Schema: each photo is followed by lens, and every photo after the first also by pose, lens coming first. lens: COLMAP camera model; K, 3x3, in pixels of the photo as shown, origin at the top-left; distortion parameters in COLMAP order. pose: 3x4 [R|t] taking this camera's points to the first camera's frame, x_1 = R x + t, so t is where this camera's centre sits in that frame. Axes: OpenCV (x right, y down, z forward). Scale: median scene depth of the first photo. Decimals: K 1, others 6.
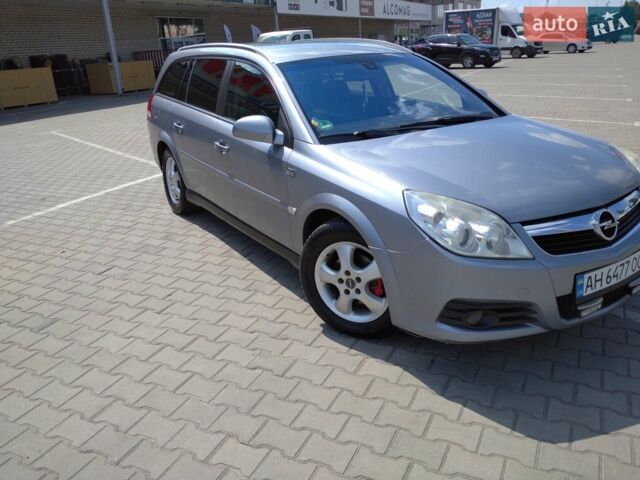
lens RADIAL K [[535.8, 0, 320.0], [0, 535.8, 240.0], [0, 0, 1]] dist [0.045991, -0.068805]
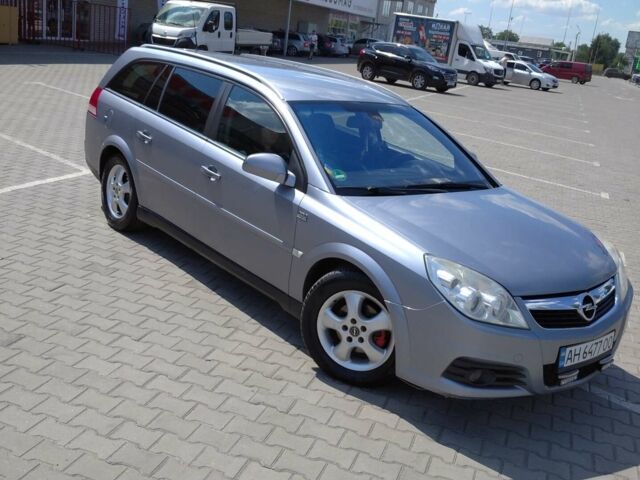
lens RADIAL K [[704.2, 0, 313.8], [0, 704.2, 251.4], [0, 0, 1]] dist [0.091634, -0.140004]
pose [[0.977162, 0.133526, 0.165301, -0.236021], [-0.127061, 0.990677, -0.049134, 0.002232], [-0.170320, 0.027009, 0.985019, -0.305170]]
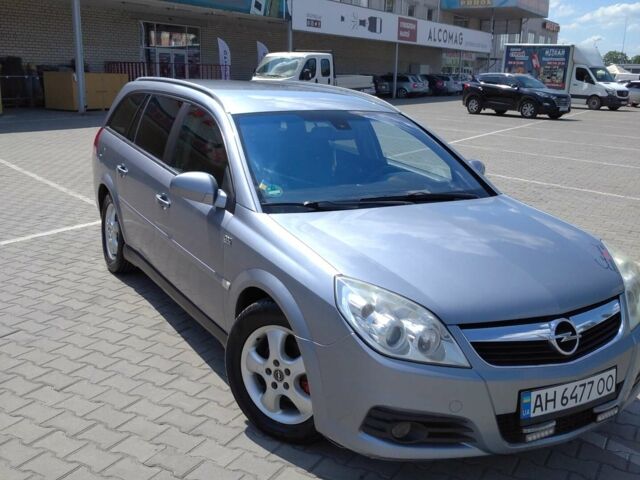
lens RADIAL K [[704.2, 0, 313.8], [0, 704.2, 251.4], [0, 0, 1]] dist [0.091634, -0.140004]
pose [[0.995297, 0.093203, -0.026395, 0.111146], [-0.095264, 0.991159, -0.092351, -0.015993], [0.017554, 0.094431, 0.995377, -0.127734]]
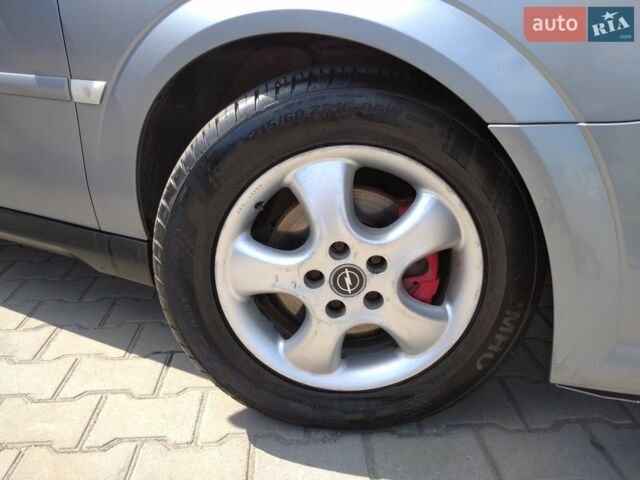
lens RADIAL K [[535.8, 0, 320.0], [0, 535.8, 240.0], [0, 0, 1]] dist [0.045991, -0.068805]
pose [[0.868334, -0.145705, 0.474096, -0.094281], [0.140477, 0.988984, 0.046654, 0.033469], [-0.475671, 0.026089, 0.879236, 0.636307]]
